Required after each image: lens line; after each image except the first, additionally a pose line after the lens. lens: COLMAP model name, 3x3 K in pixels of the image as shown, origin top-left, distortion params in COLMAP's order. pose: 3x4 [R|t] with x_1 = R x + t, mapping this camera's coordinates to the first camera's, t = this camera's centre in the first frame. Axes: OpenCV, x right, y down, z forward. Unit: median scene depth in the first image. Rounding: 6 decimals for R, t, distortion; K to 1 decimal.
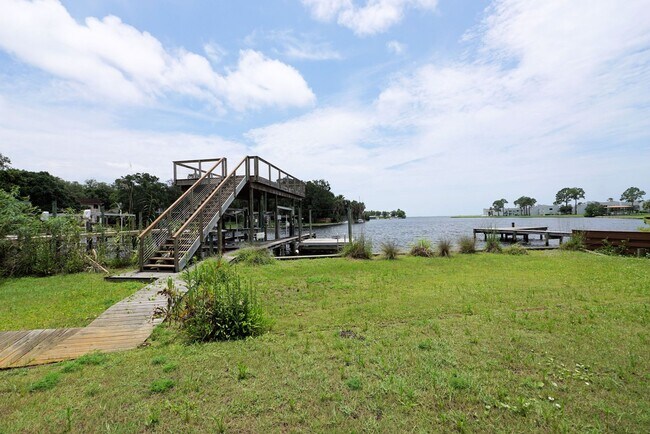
lens RADIAL K [[276.6, 0, 320.1], [0, 276.6, 213.6], [0, 0, 1]] dist [-0.006085, 0.005126]
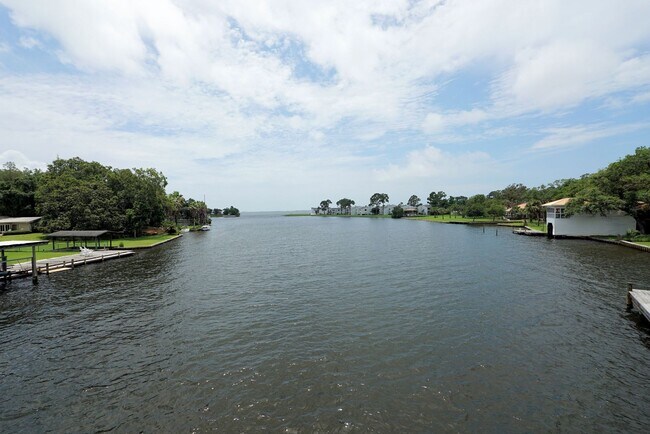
lens RADIAL K [[276.6, 0, 320.1], [0, 276.6, 213.6], [0, 0, 1]] dist [-0.006085, 0.005126]
pose [[0.817822, -0.001146, 0.575471, -0.027277], [-0.008582, 0.999863, 0.014186, -0.020515], [-0.575408, -0.016541, 0.817699, 0.163610]]
